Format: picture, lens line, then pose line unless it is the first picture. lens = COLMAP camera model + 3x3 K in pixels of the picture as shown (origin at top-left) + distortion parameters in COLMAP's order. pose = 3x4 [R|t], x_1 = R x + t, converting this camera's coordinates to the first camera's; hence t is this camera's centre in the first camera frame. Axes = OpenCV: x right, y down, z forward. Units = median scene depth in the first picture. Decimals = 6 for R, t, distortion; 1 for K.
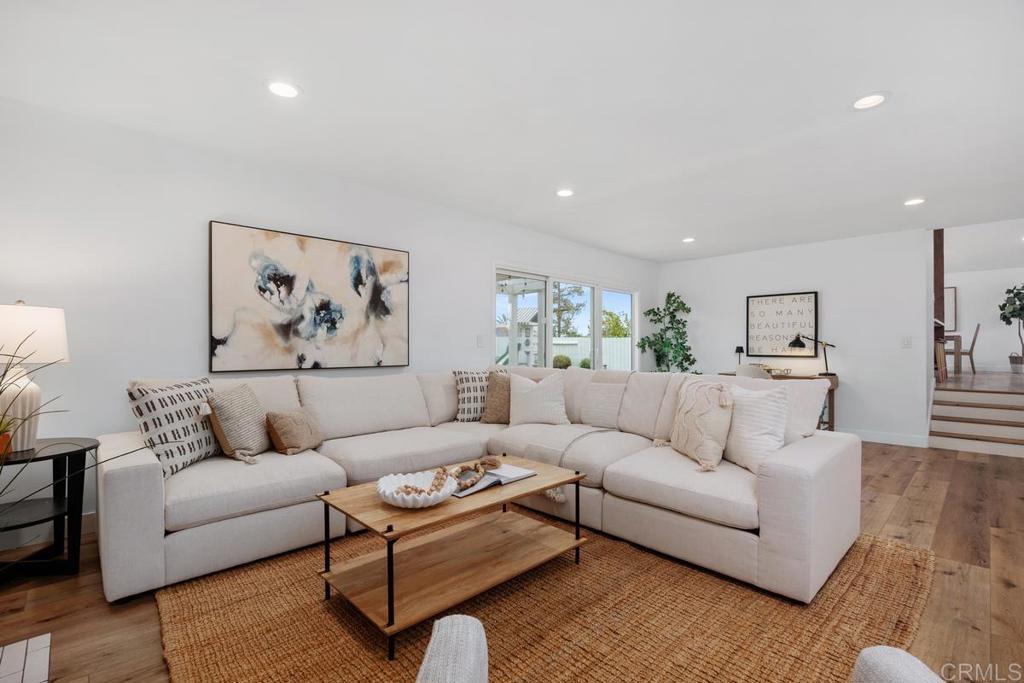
lens RADIAL K [[461.5, 0, 513.1], [0, 461.5, 350.1], [0, 0, 1]] dist [-0.010065, -0.000125]
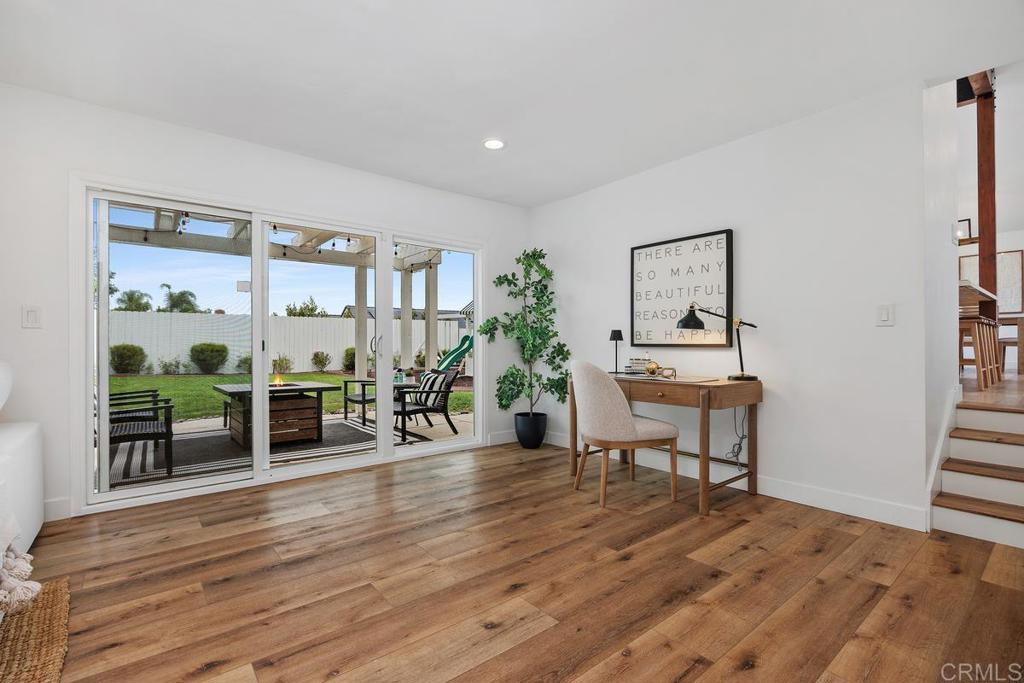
lens RADIAL K [[461.5, 0, 510.1], [0, 461.5, 349.2], [0, 0, 1]] dist [-0.010065, -0.000125]
pose [[0.995656, 0.000008, -0.093111, 0.431750], [0.000584, 0.999980, 0.006335, 0.014050], [0.093110, -0.006362, 0.995636, 0.403468]]
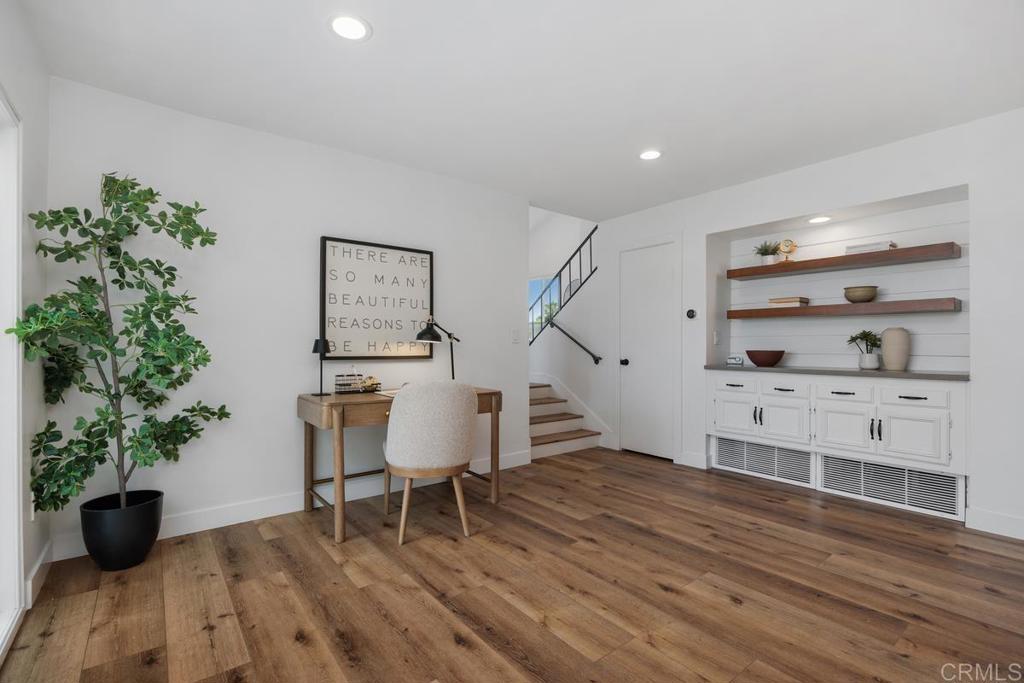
lens RADIAL K [[461.5, 0, 511.2], [0, 461.5, 344.4], [0, 0, 1]] dist [-0.010065, -0.000125]
pose [[0.114831, -0.001153, 0.993384, 0.051762], [0.000397, 0.999999, 0.001114, -0.003296], [-0.993385, 0.000266, 0.114831, 0.794468]]
